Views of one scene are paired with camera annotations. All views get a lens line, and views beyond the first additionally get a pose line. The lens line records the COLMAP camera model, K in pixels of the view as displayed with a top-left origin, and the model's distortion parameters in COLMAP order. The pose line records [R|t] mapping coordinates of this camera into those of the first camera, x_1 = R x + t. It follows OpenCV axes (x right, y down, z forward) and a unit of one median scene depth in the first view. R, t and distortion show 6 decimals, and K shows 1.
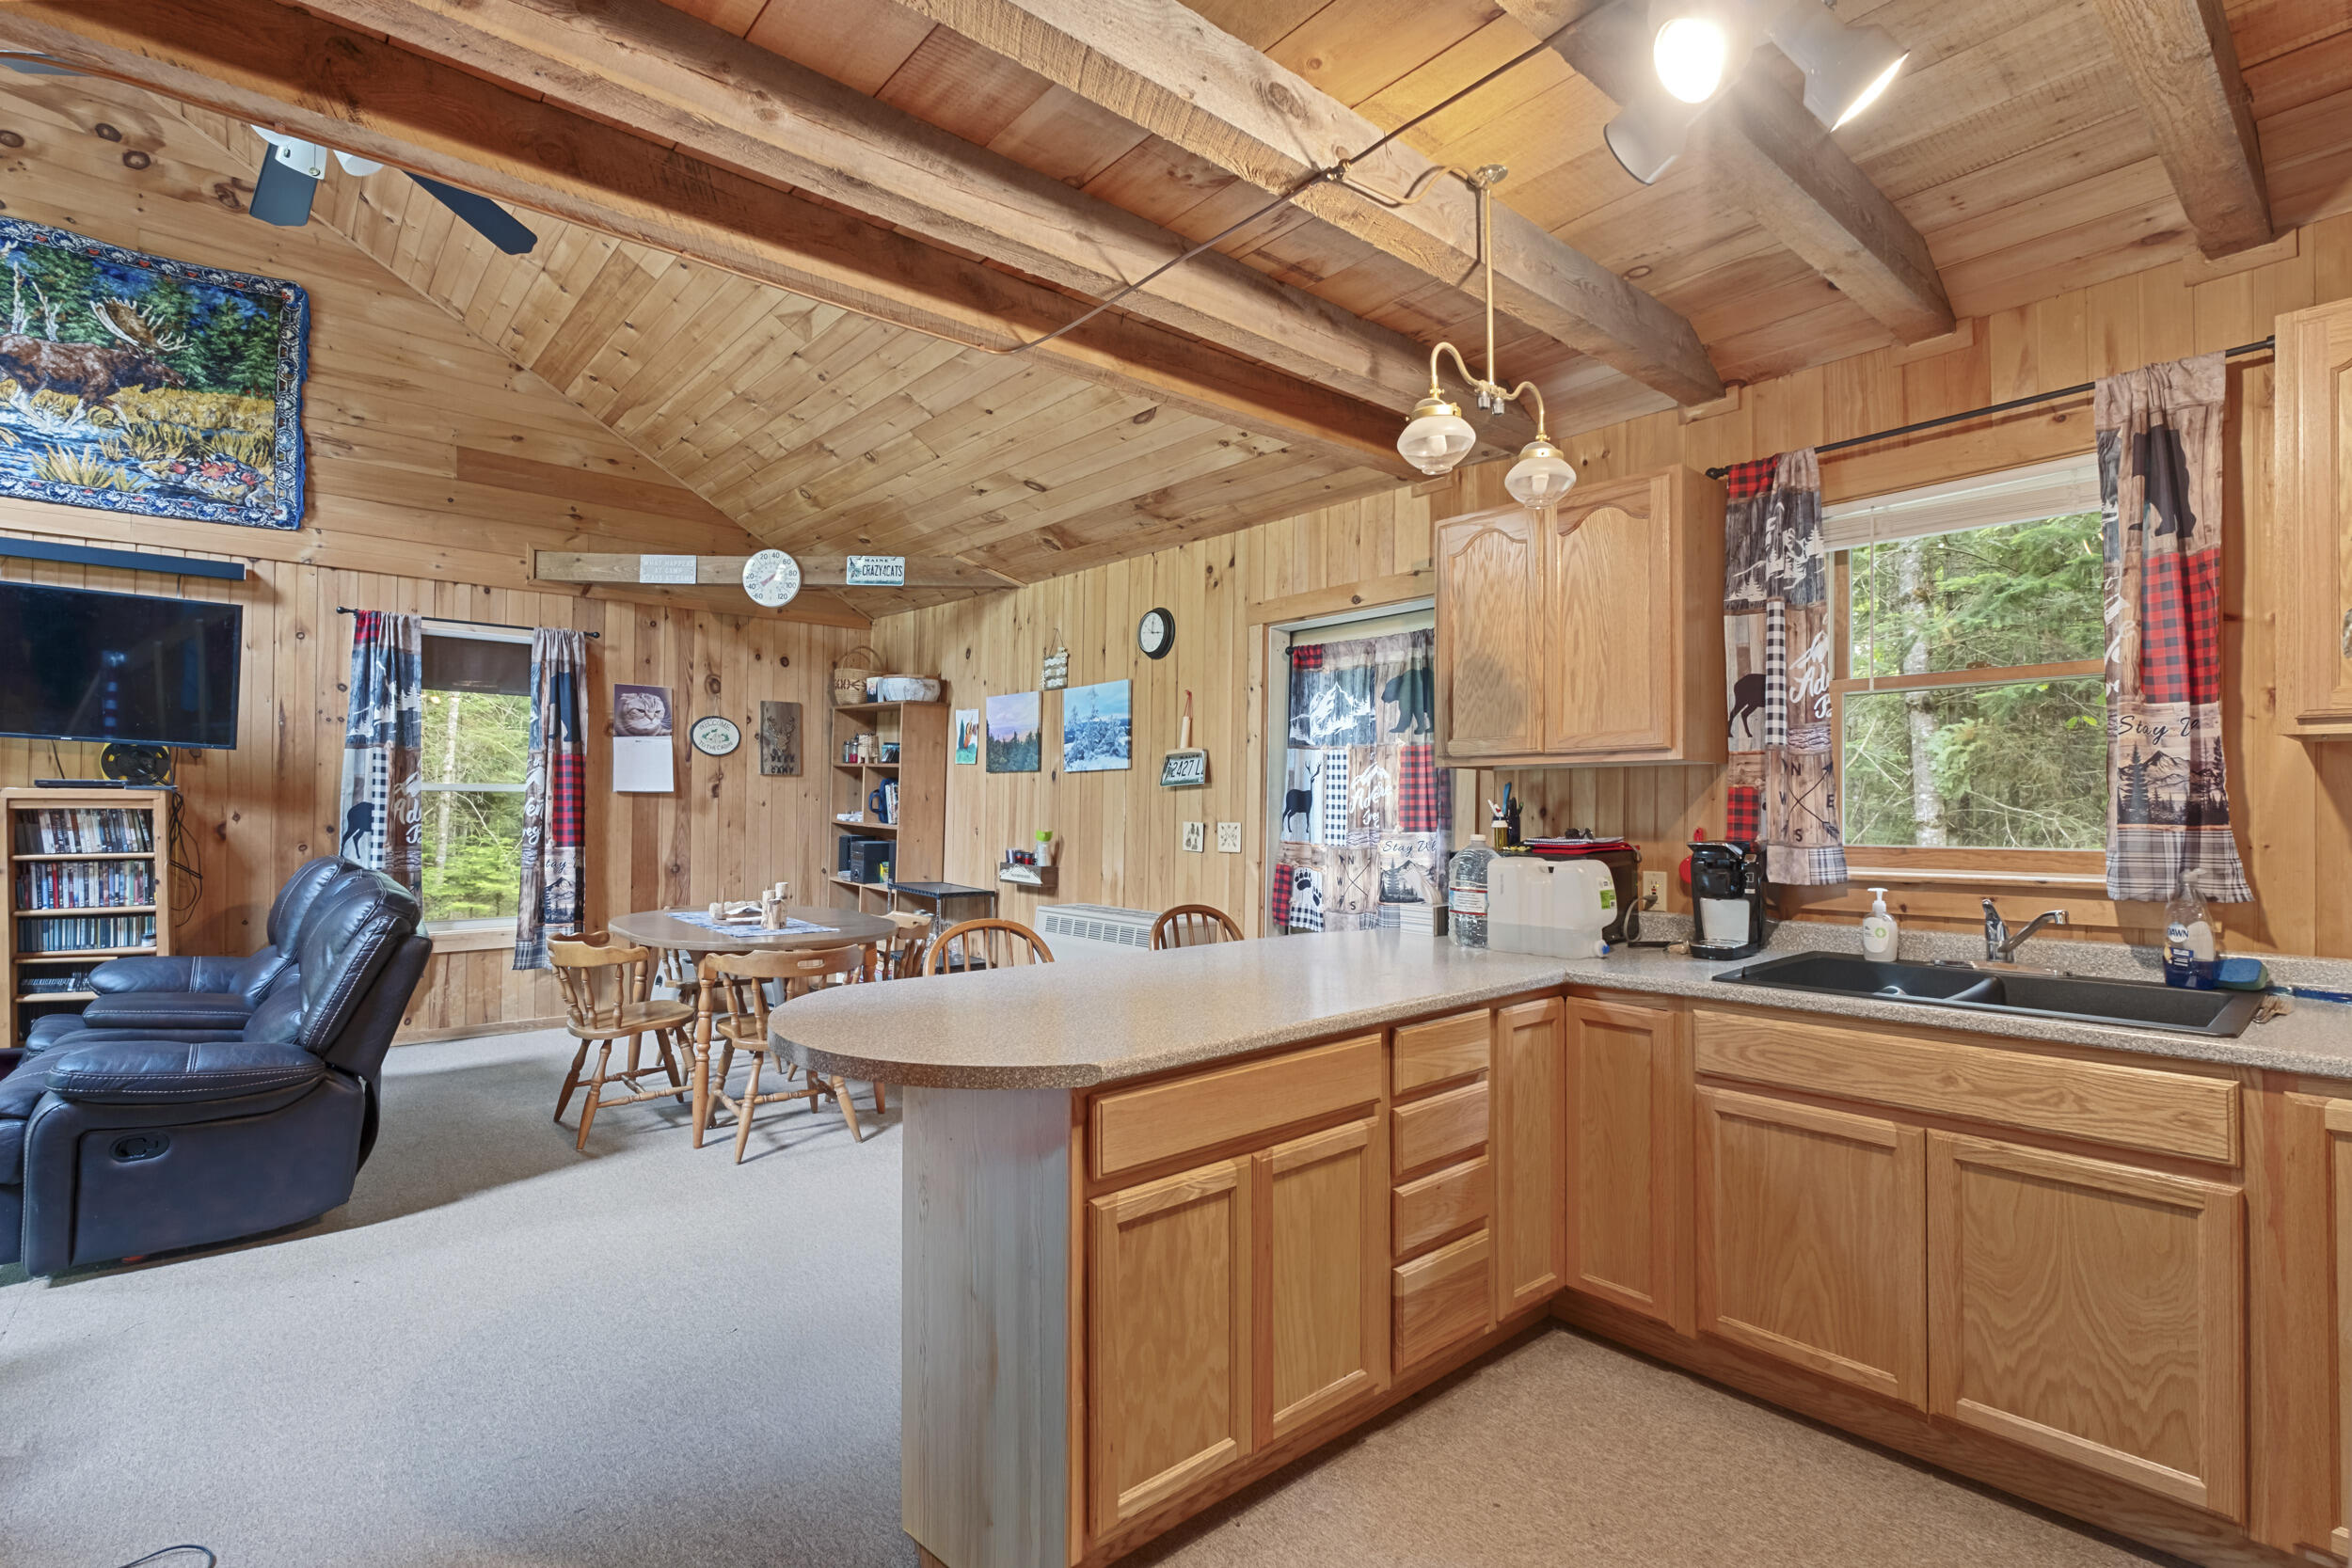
lens RADIAL K [[1087.4, 0, 1171.4], [0, 1087.4, 793.3], [0, 0, 1]] dist [-0.002617, 0.000483]
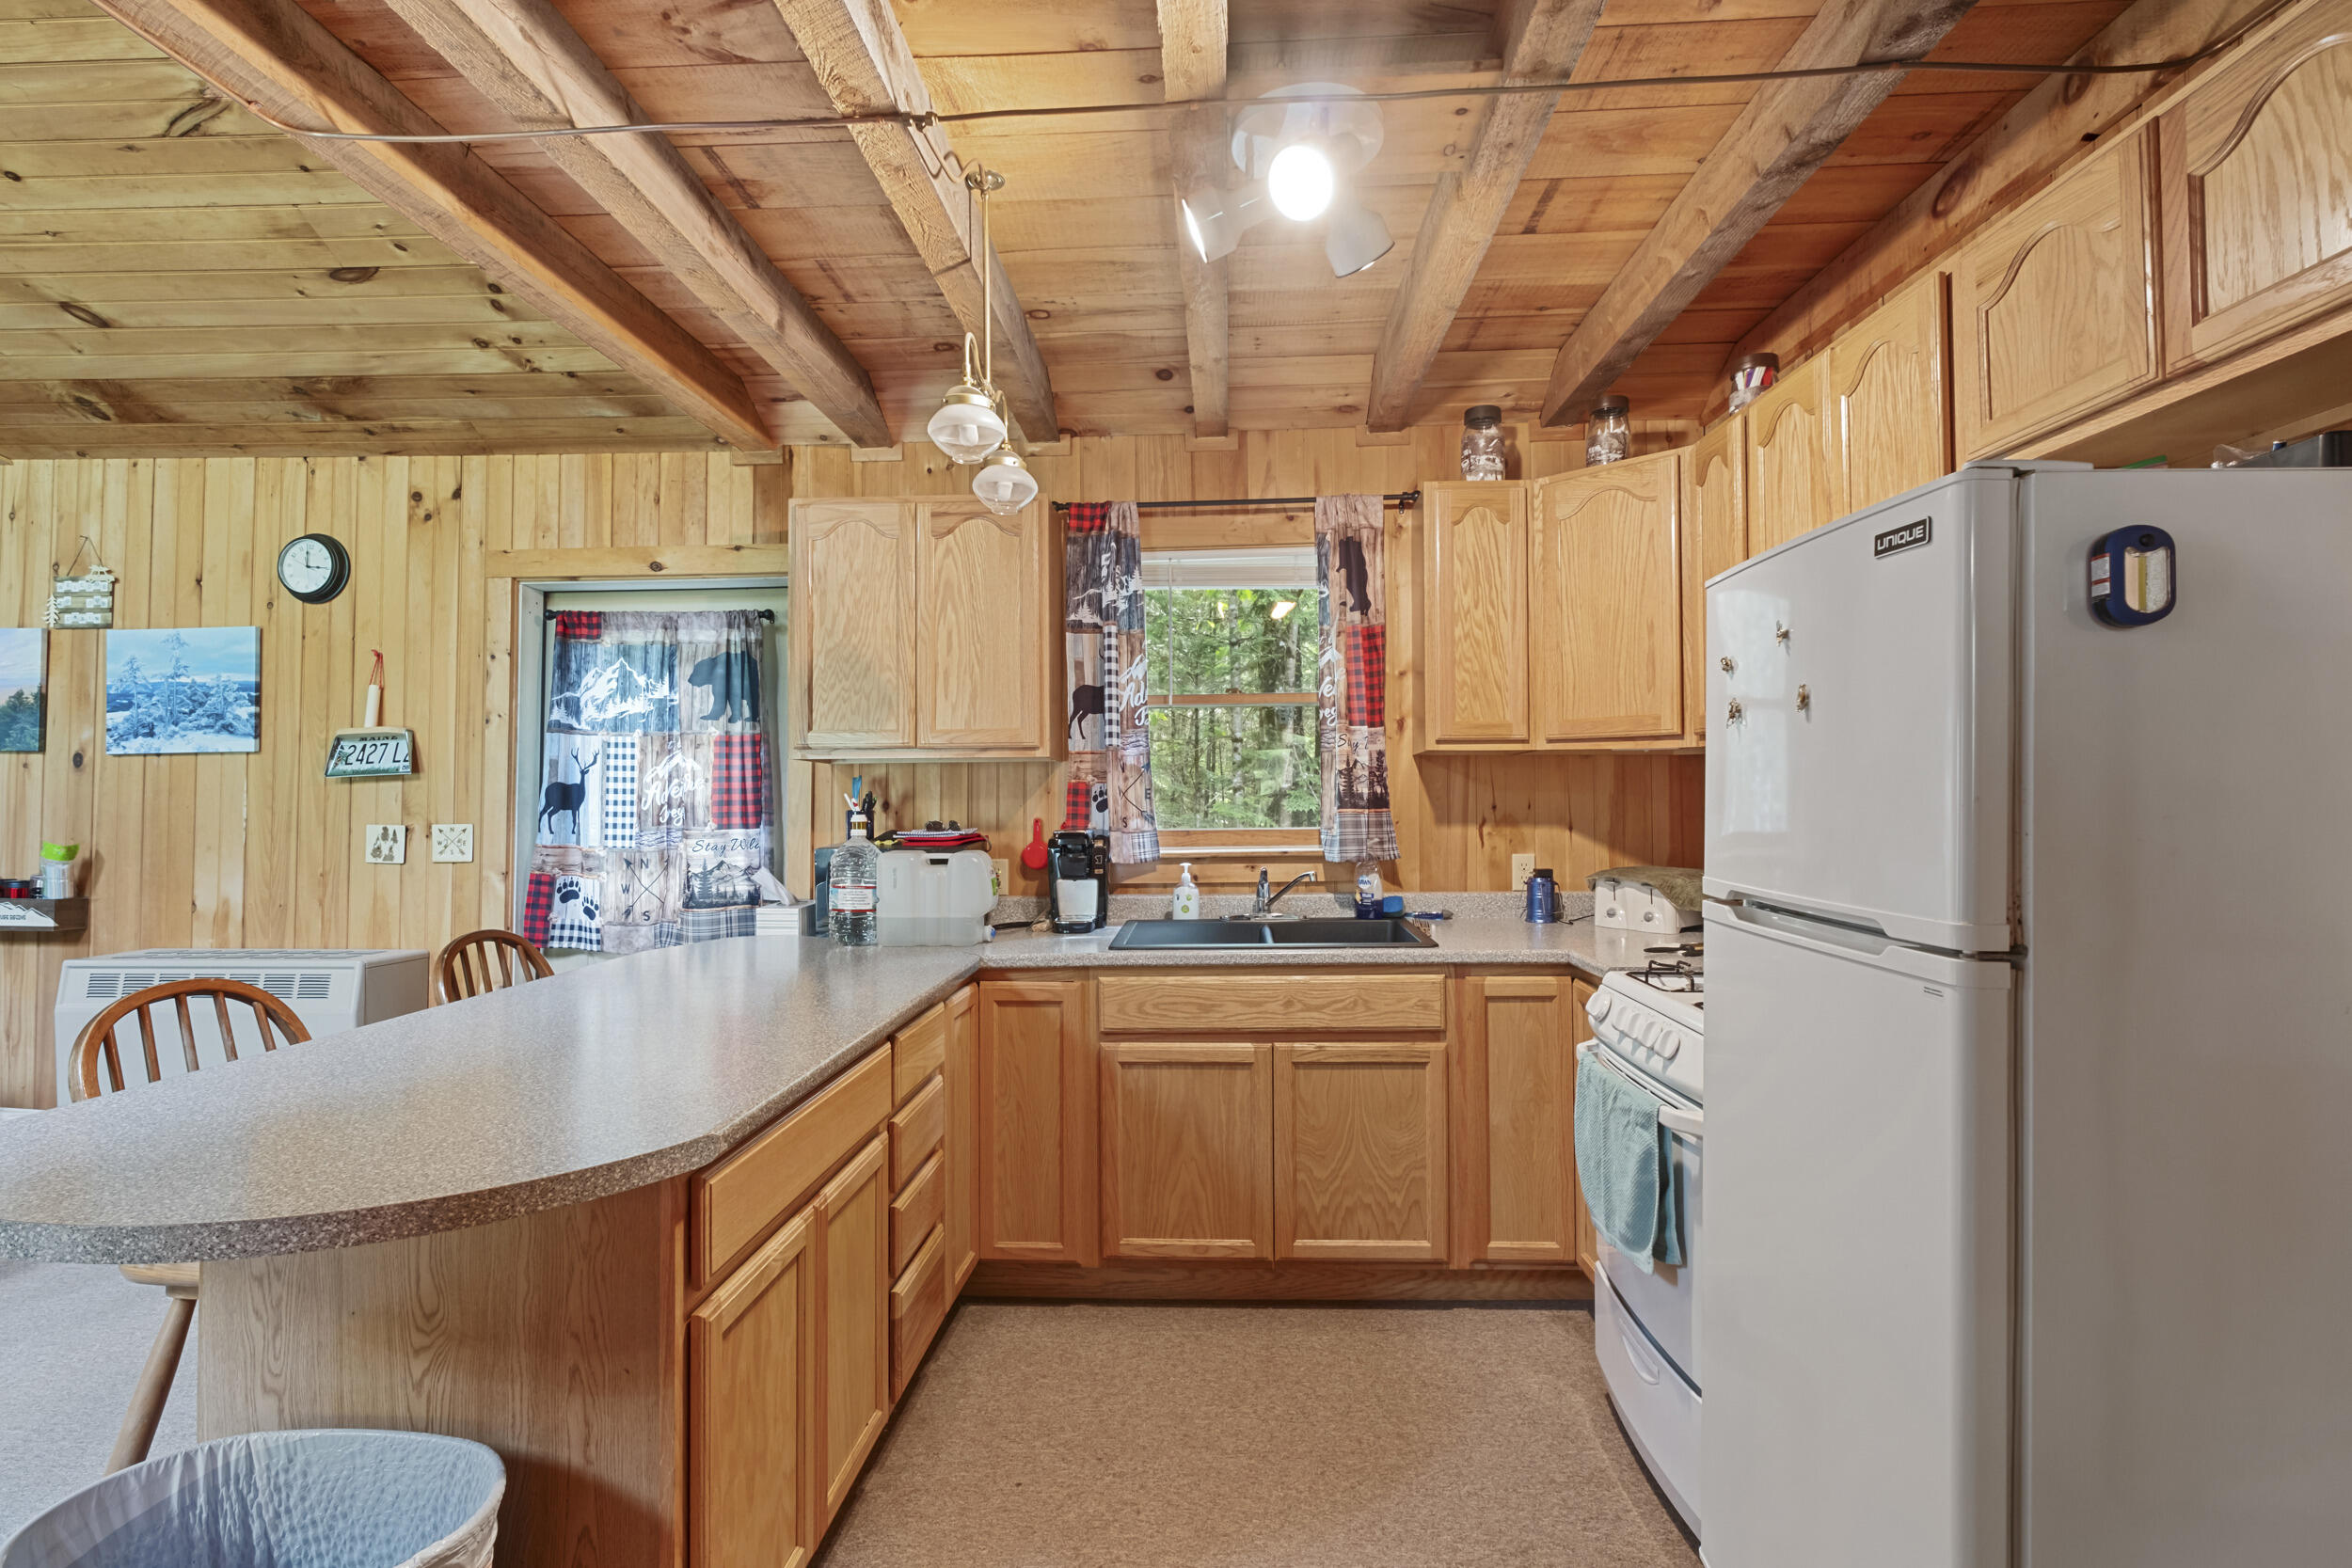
lens RADIAL K [[1081.2, 0, 1175.8], [0, 1081.2, 779.3], [0, 0, 1]] dist [-0.003472, 0.000889]
pose [[0.685396, 0.006710, 0.728139, -0.151312], [-0.000925, 0.999965, -0.008344, 0.000540], [-0.728170, 0.005045, 0.685378, 0.084881]]
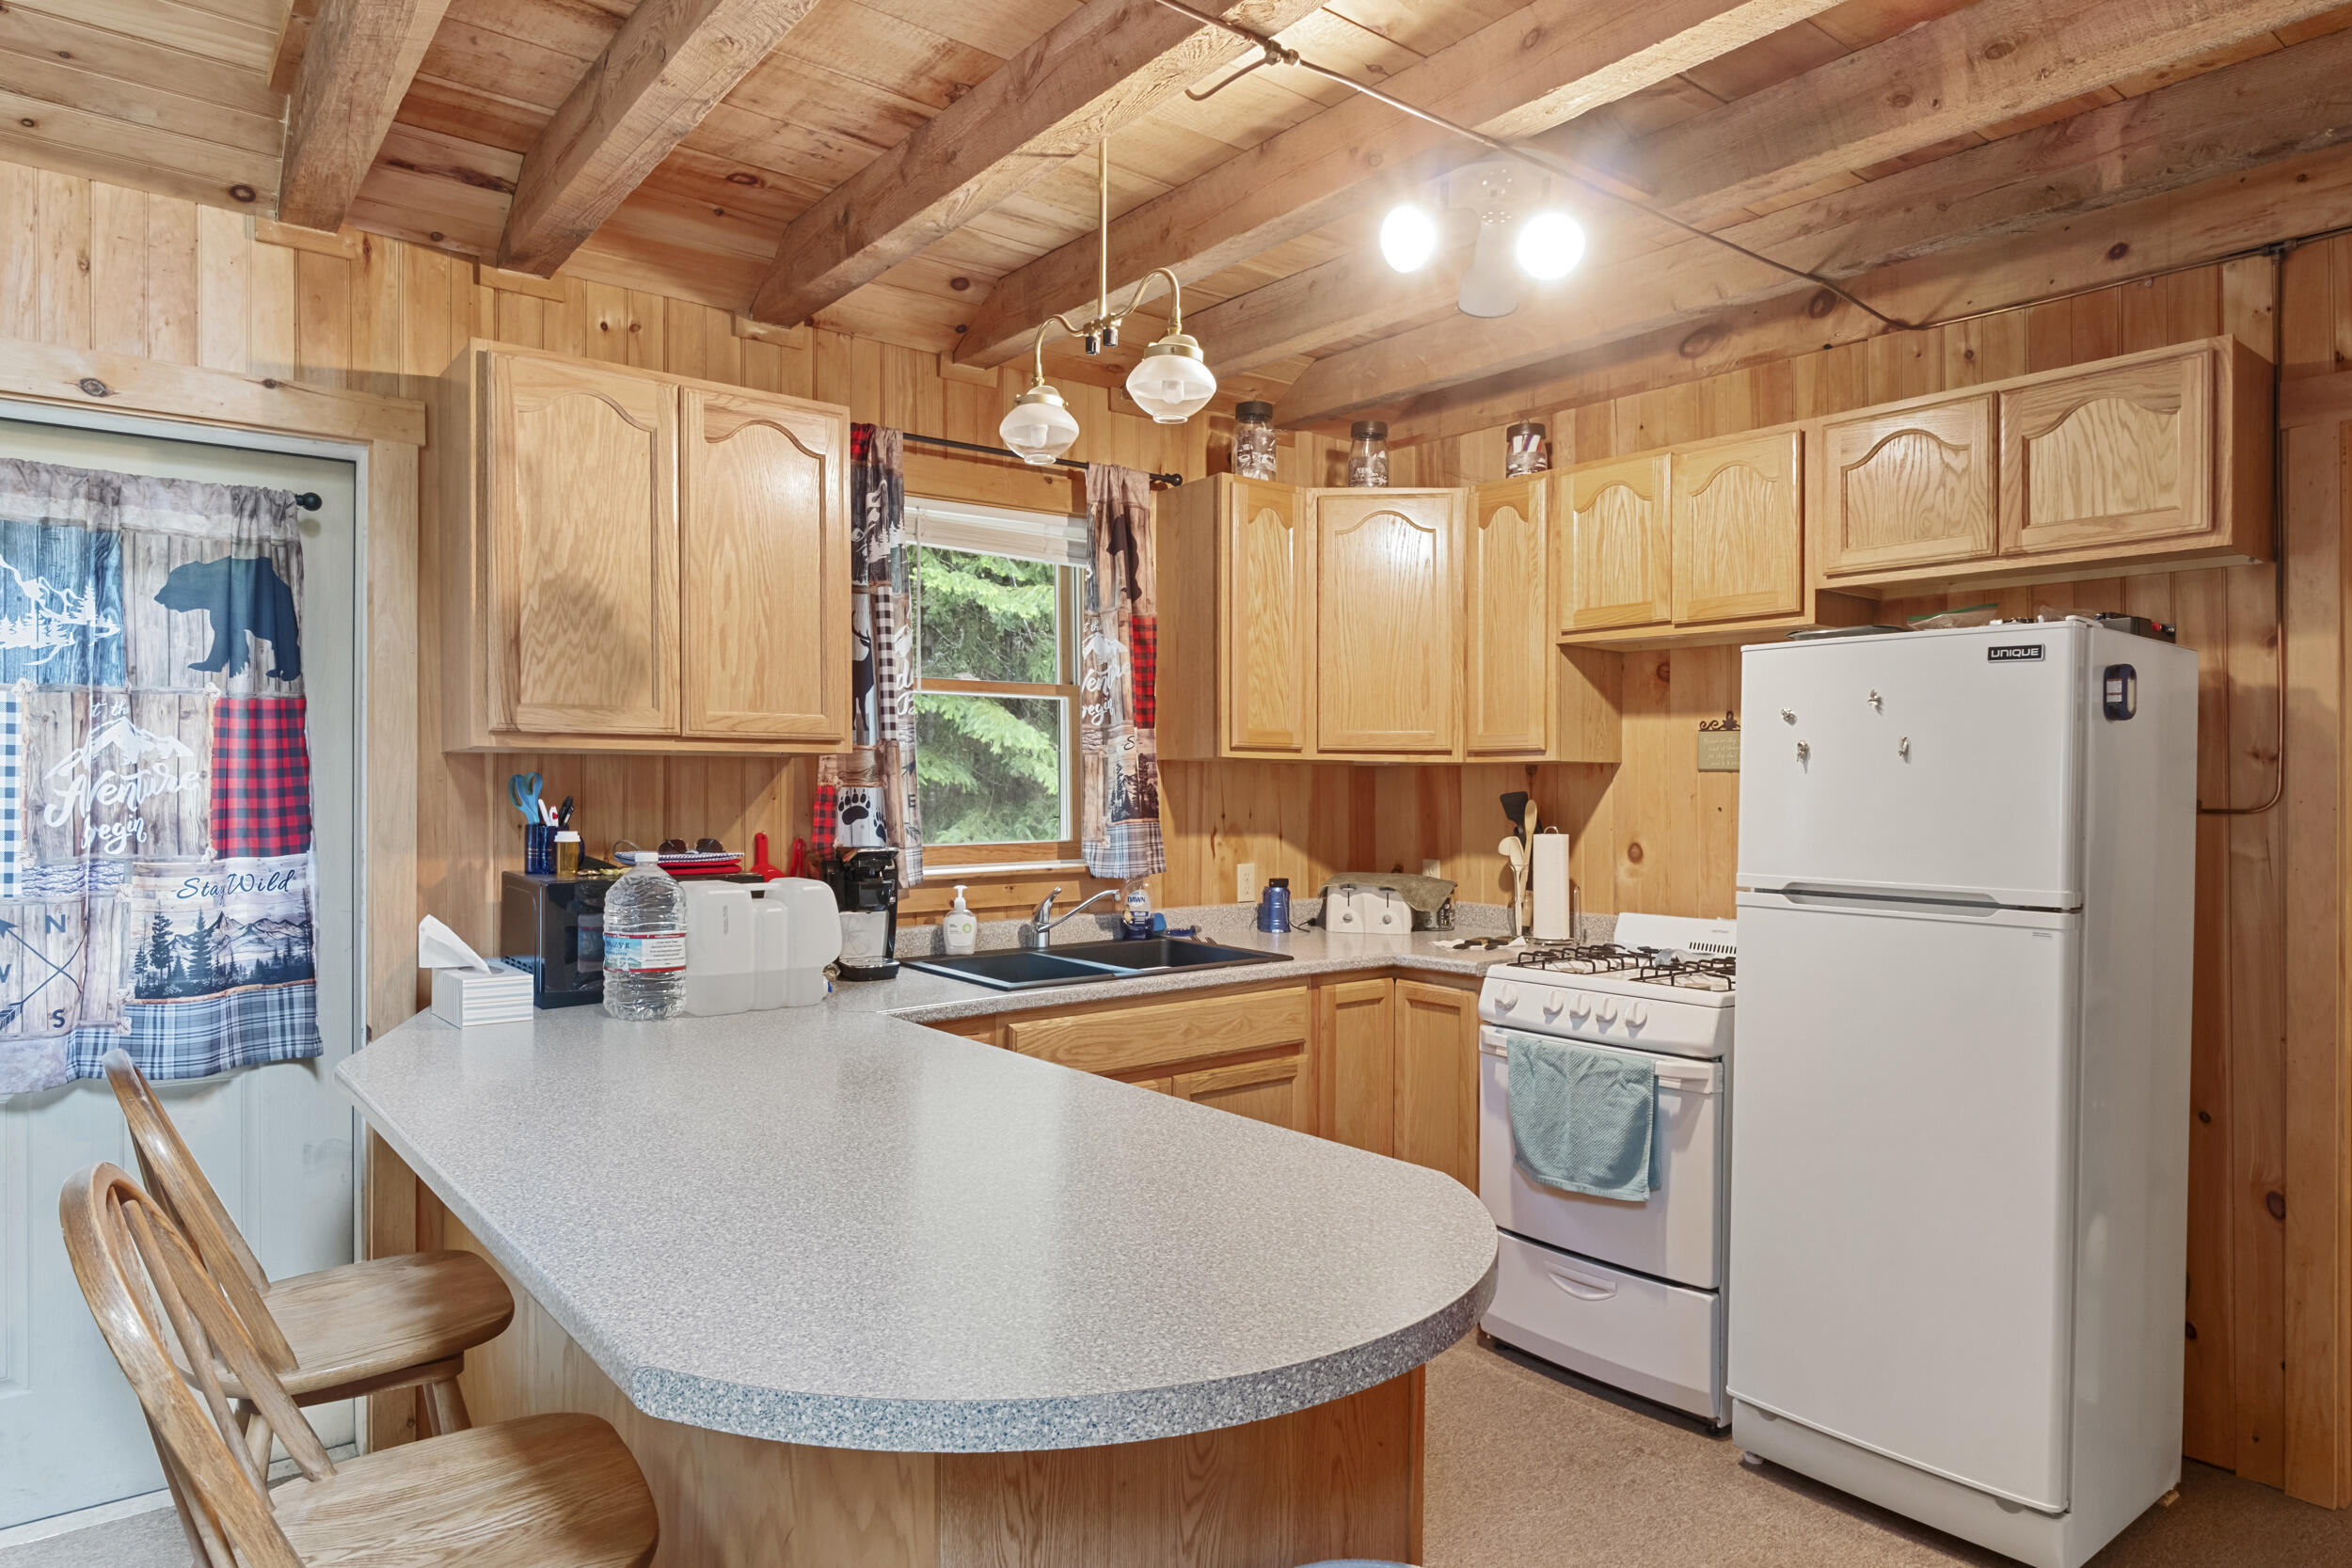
lens RADIAL K [[1409.7, 0, 1176.8], [0, 1409.7, 801.4], [0, 0, 1]] dist [-0.000971, -0.001455]
pose [[0.030485, -0.007379, 0.999508, -0.383098], [-0.012194, 0.999896, 0.007754, -0.003184], [-0.999461, -0.012424, 0.030392, 0.426256]]
